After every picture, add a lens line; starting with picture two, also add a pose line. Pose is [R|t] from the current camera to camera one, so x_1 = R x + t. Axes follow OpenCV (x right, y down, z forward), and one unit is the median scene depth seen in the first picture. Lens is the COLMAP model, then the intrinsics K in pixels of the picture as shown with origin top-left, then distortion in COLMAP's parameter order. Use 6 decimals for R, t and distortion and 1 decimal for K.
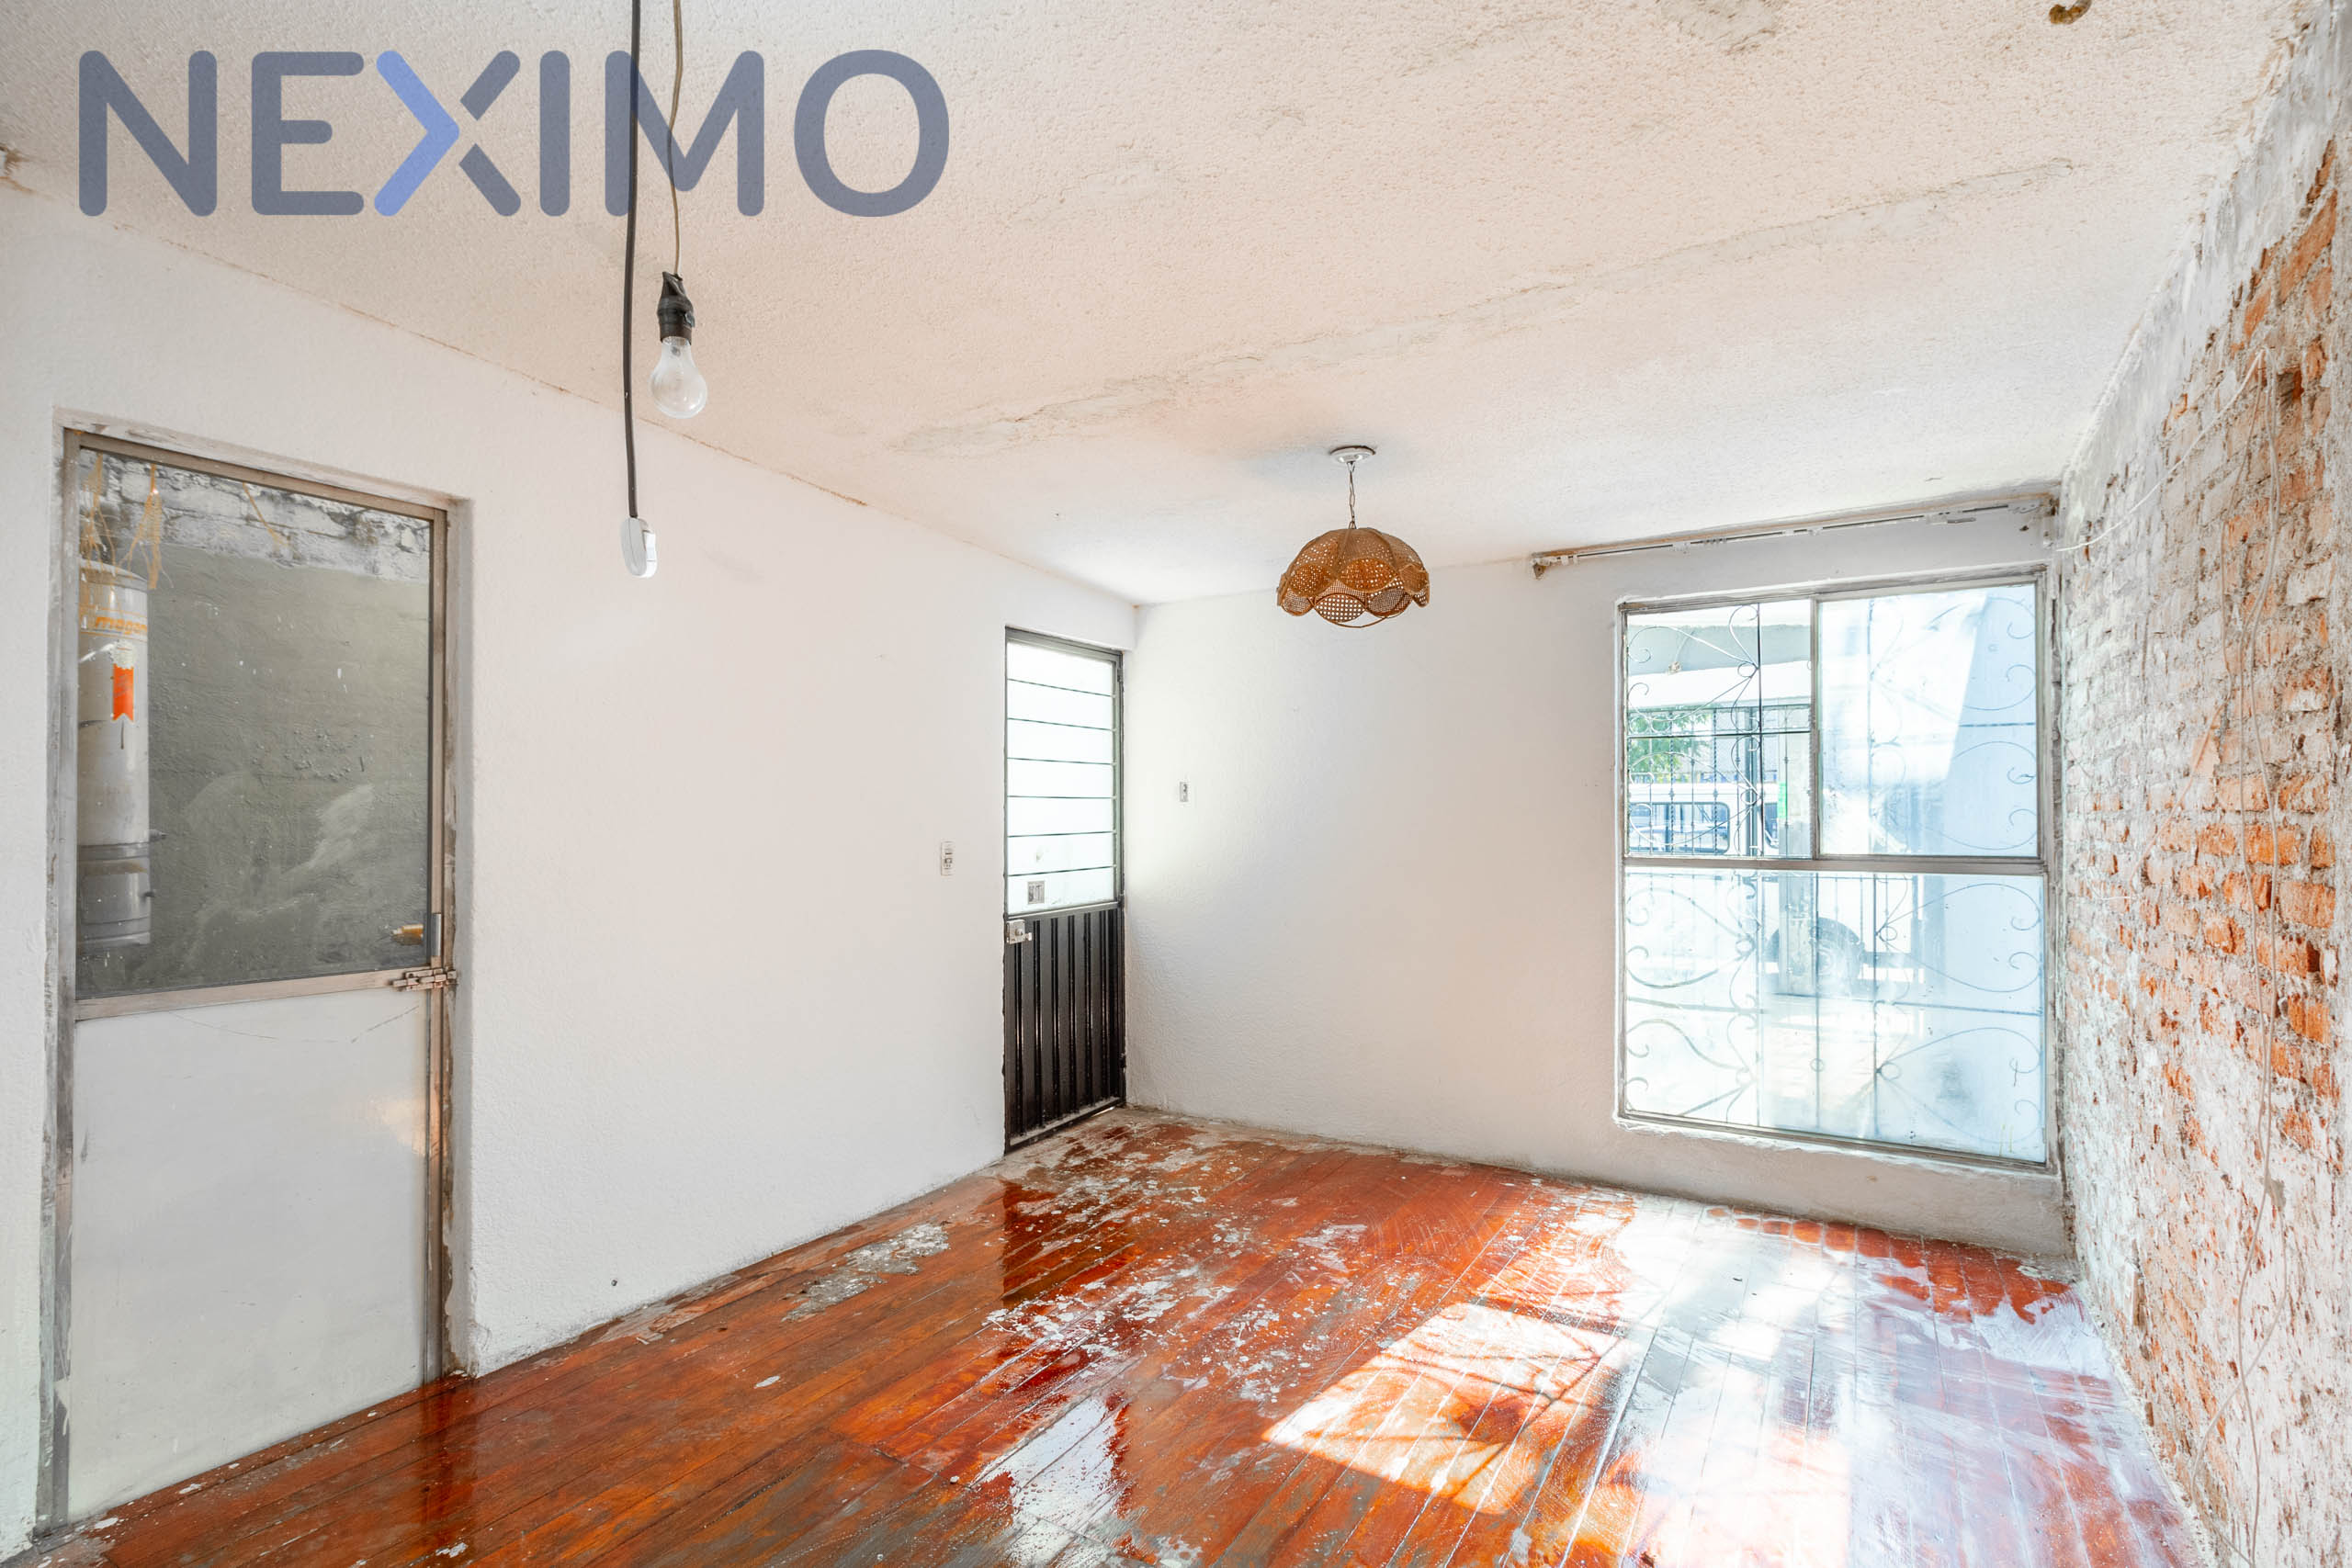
lens RADIAL K [[1095.0, 0, 1195.0], [0, 1095.0, 816.0], [0, 0, 1]] dist [0.000039, 0.001714]
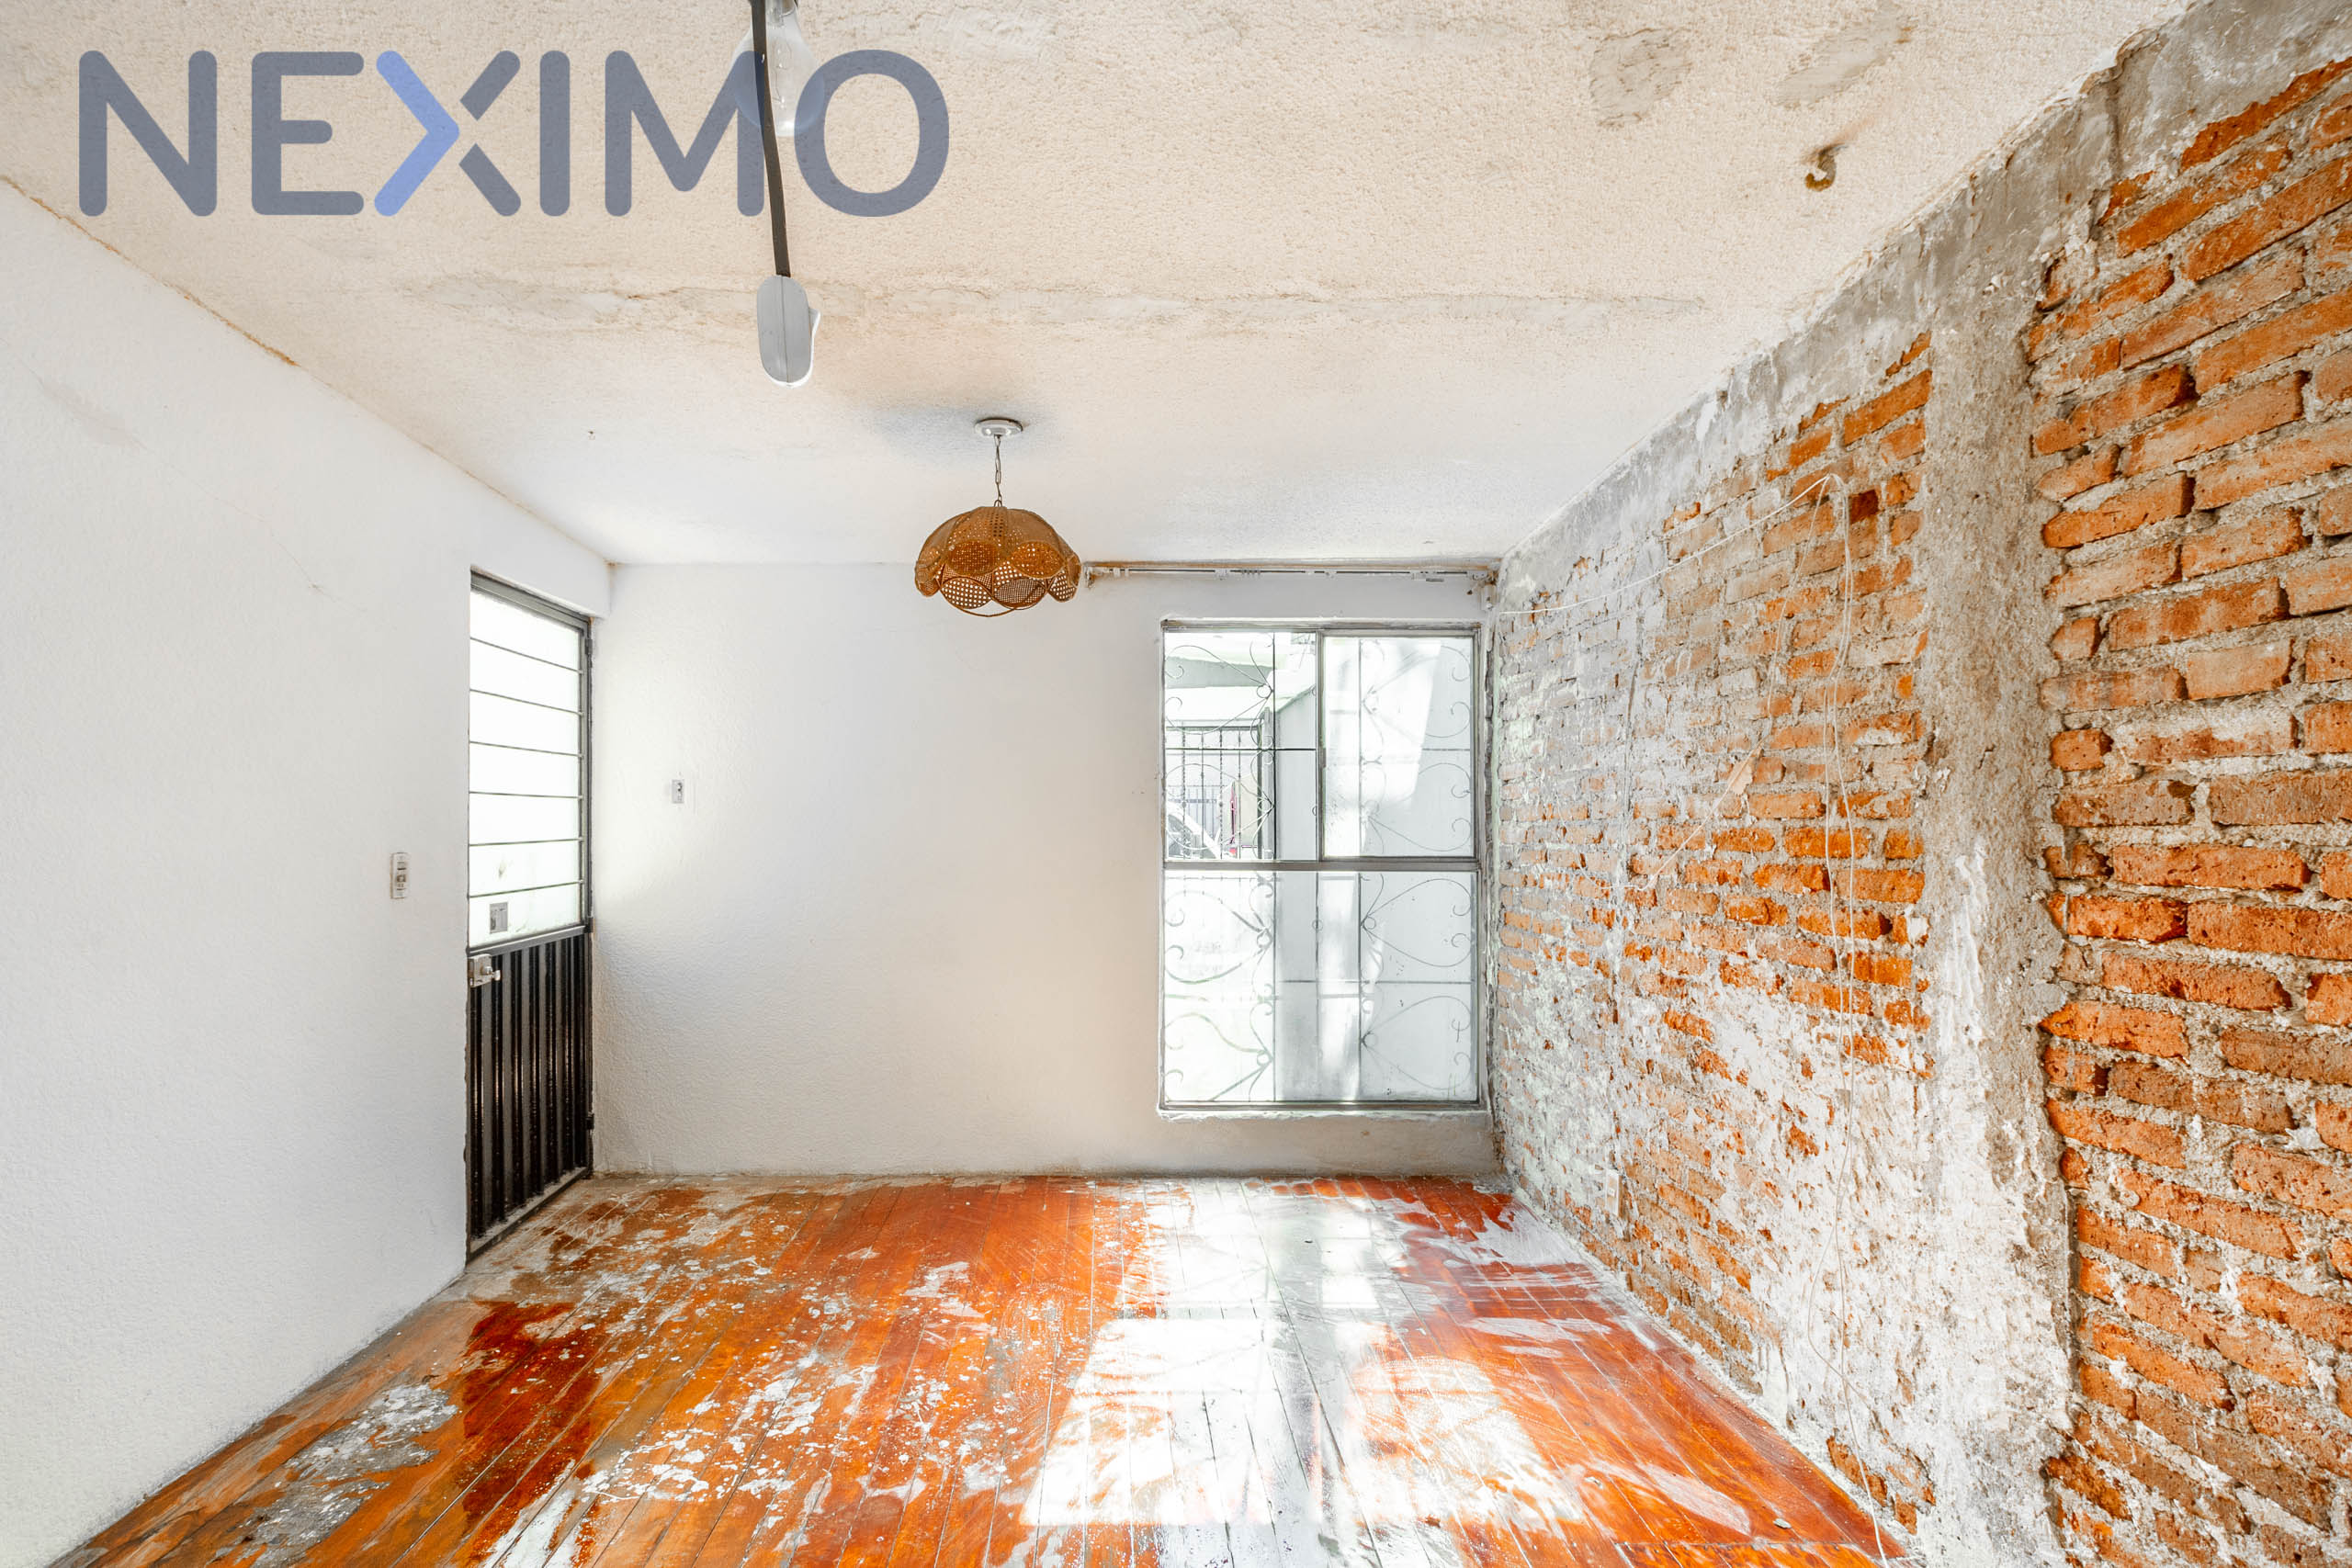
lens RADIAL K [[1095.0, 0, 1114.2], [0, 1095.0, 824.8], [0, 0, 1]] dist [0.000039, 0.001714]
pose [[0.851581, 0.004484, 0.524204, -0.234563], [-0.004169, 0.999990, -0.001781, 0.004871], [-0.524207, -0.000669, 0.851591, 0.150424]]
